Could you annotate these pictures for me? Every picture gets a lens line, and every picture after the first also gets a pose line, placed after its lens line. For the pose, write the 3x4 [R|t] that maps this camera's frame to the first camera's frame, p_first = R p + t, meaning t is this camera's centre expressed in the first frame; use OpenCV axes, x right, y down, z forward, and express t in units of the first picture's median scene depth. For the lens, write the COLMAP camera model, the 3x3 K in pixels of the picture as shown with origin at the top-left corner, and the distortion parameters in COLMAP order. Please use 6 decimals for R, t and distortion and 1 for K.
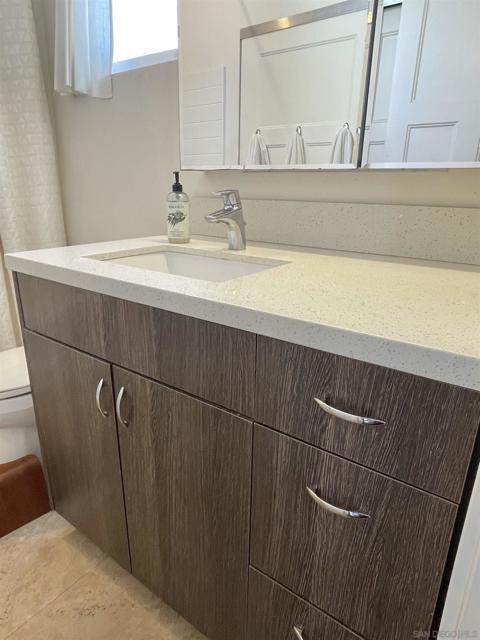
lens RADIAL K [[417.4, 0, 236.1], [0, 417.4, 325.4], [0, 0, 1]] dist [0.004046, -0.000153]
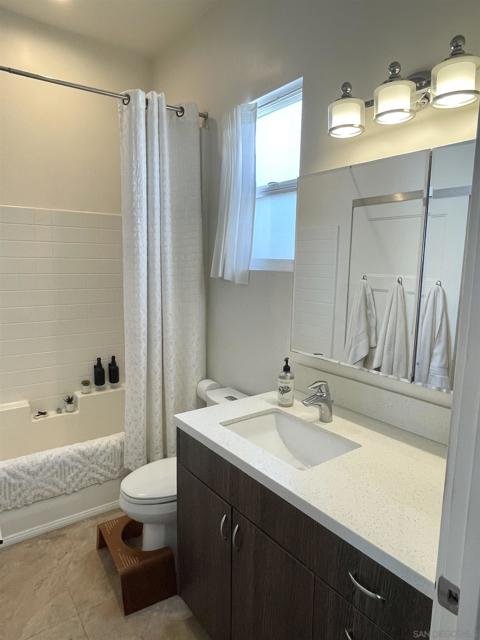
lens RADIAL K [[417.4, 0, 244.5], [0, 417.4, 325.0], [0, 0, 1]] dist [0.004046, -0.000153]
pose [[0.963974, 0.042287, -0.262613, 0.080851], [-0.087824, 0.982515, -0.164168, -0.210732], [0.251079, 0.181317, 0.950833, -0.380774]]
